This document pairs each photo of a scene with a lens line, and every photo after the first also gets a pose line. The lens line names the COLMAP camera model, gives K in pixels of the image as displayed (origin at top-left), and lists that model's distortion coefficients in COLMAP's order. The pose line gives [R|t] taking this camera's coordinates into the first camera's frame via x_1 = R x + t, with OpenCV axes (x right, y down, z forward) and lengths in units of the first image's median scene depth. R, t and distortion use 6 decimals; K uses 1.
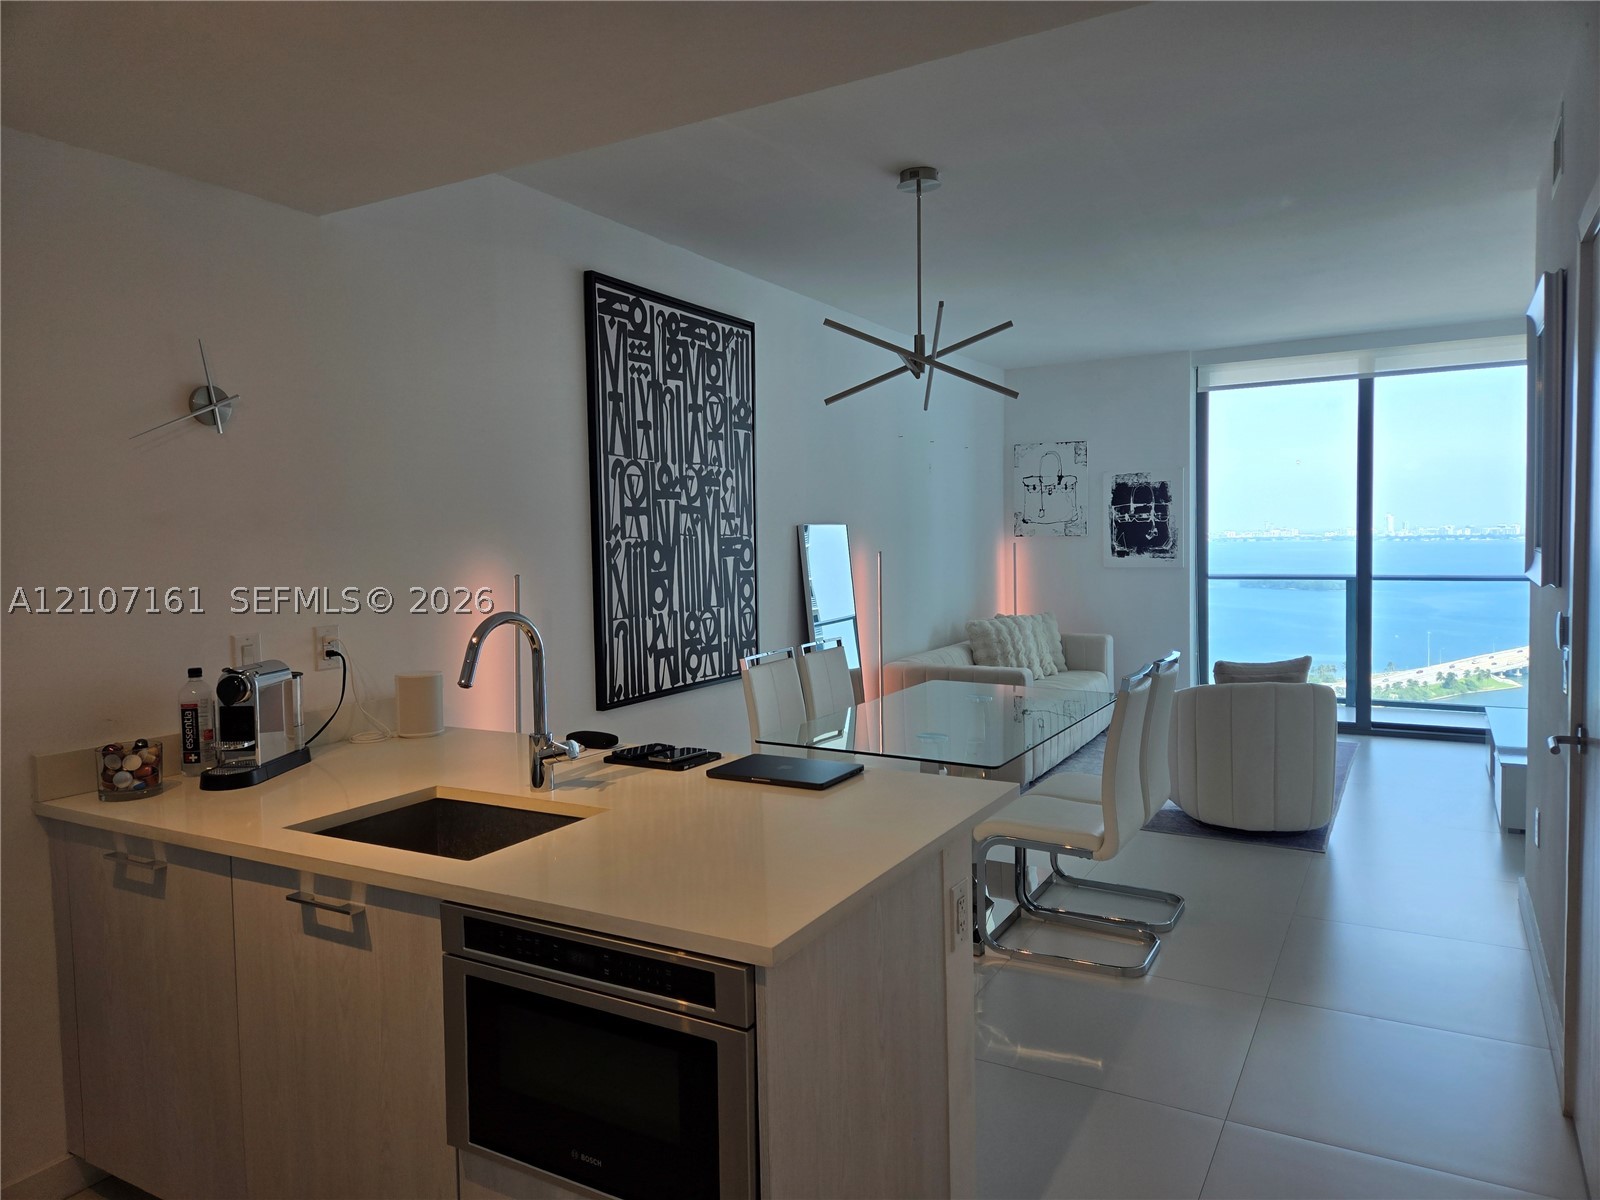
lens RADIAL K [[1062.5, 0, 793.7], [0, 1062.5, 591.9], [0, 0, 1]] dist [0.086901, -0.084233]
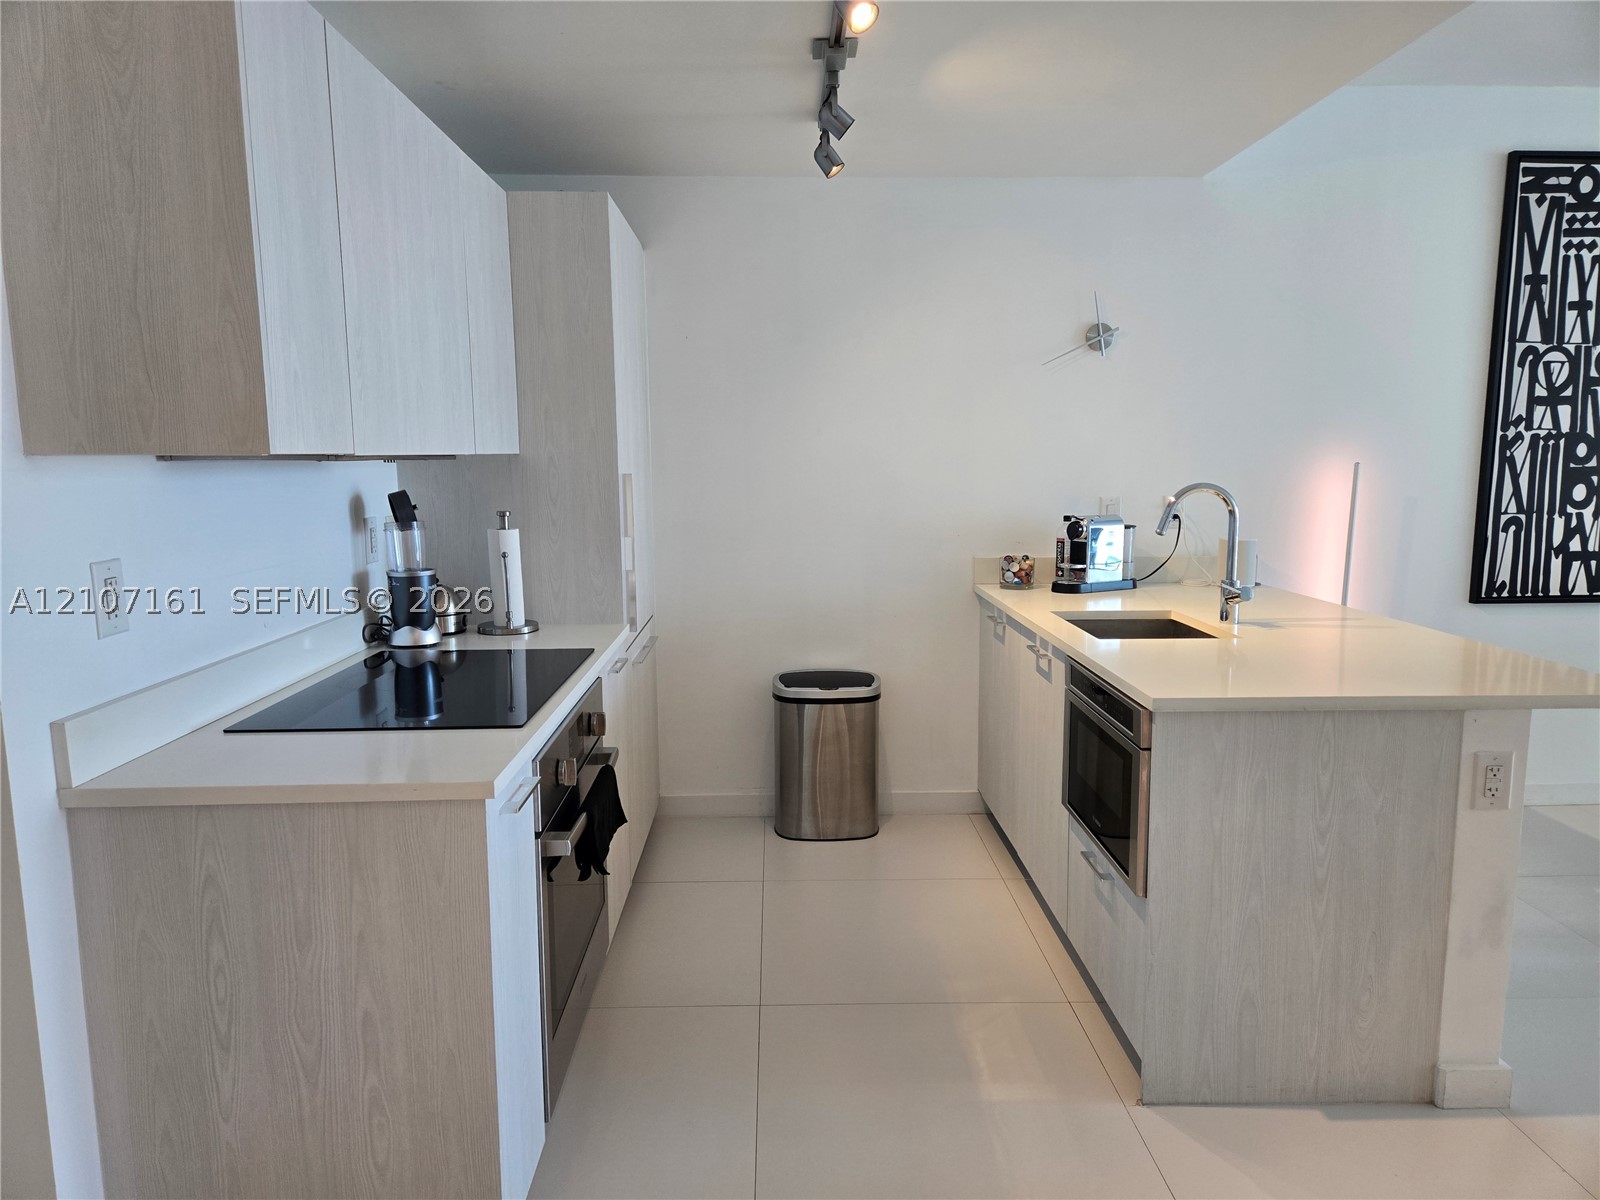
lens RADIAL K [[1062.3, 0, 811.8], [0, 1062.3, 596.2], [0, 0, 1]] dist [0.076794, -0.057967]
pose [[0.534303, 0.132118, -0.834905, 0.299122], [-0.051342, 0.990959, 0.123956, 0.008968], [0.843733, -0.023364, 0.536255, -0.064300]]
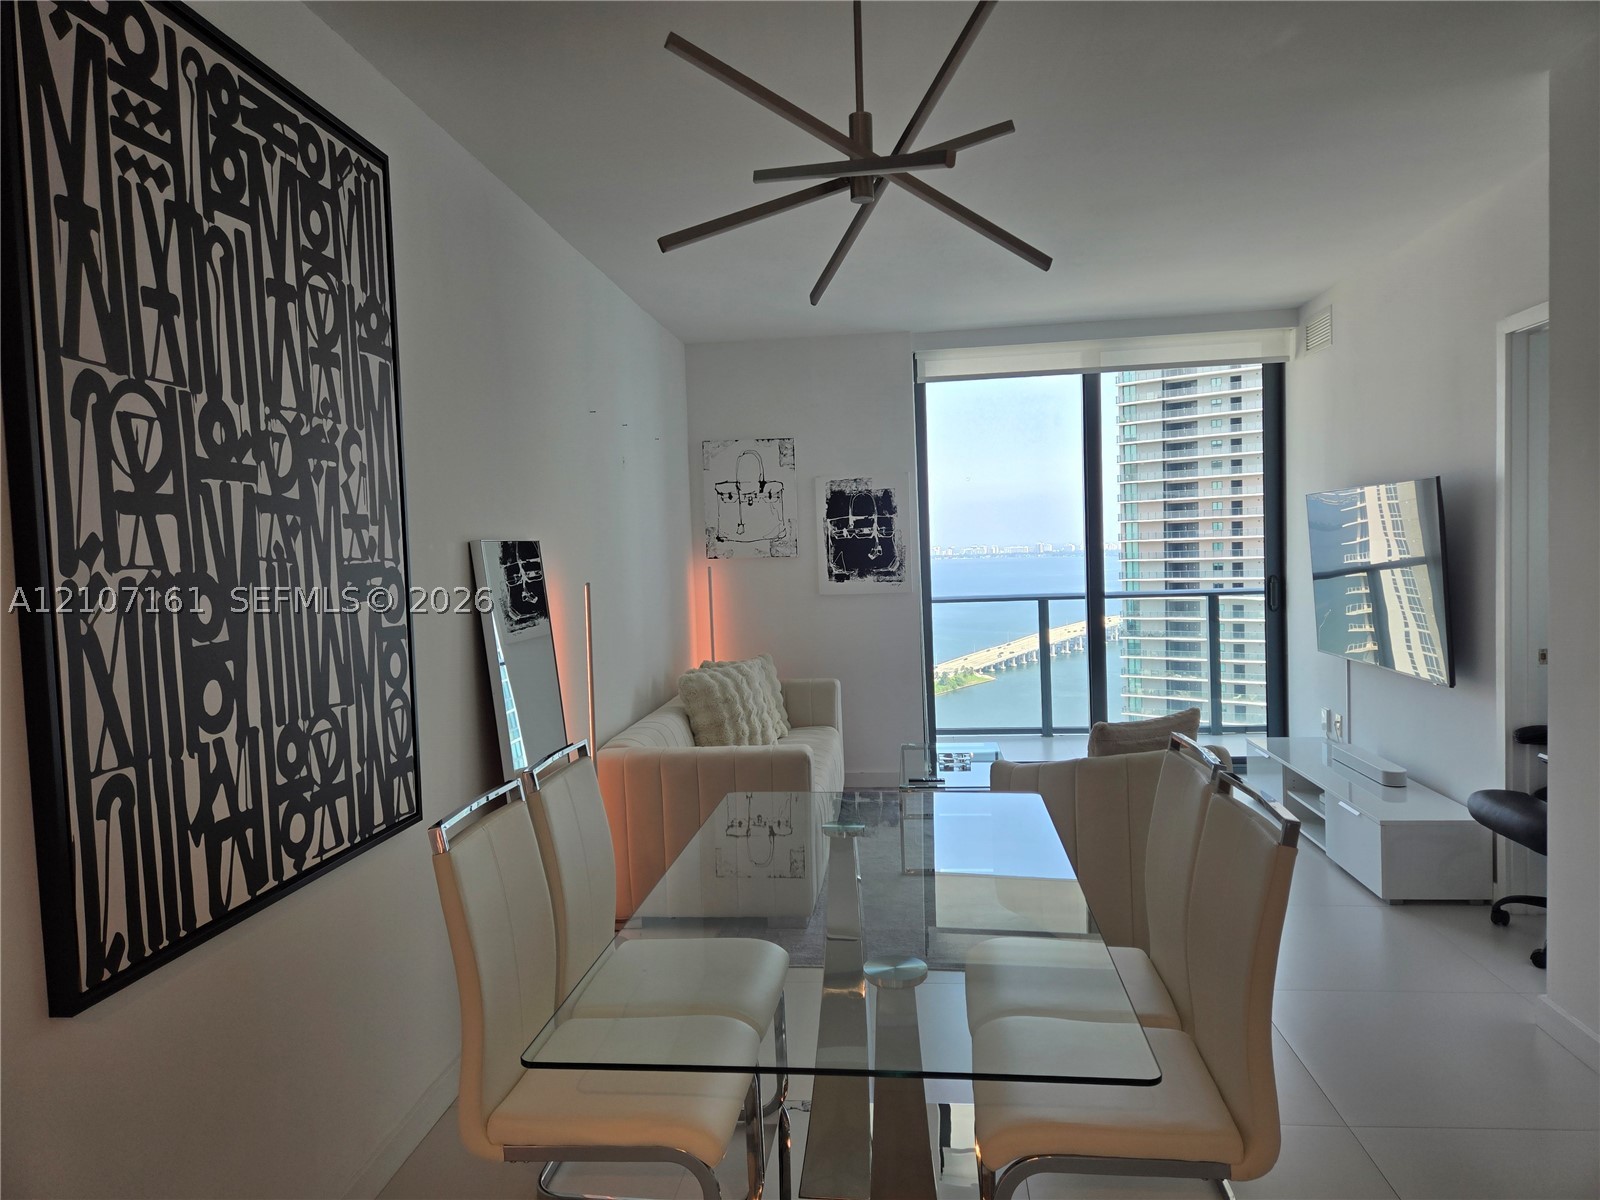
lens RADIAL K [[1063.4, 0, 808.6], [0, 1063.4, 605.2], [0, 0, 1]] dist [0.074007, -0.067921]
pose [[0.911118, -0.035194, 0.410640, -0.080150], [0.040085, 0.999191, -0.003304, -0.022413], [-0.410191, 0.019471, 0.911792, 0.467379]]
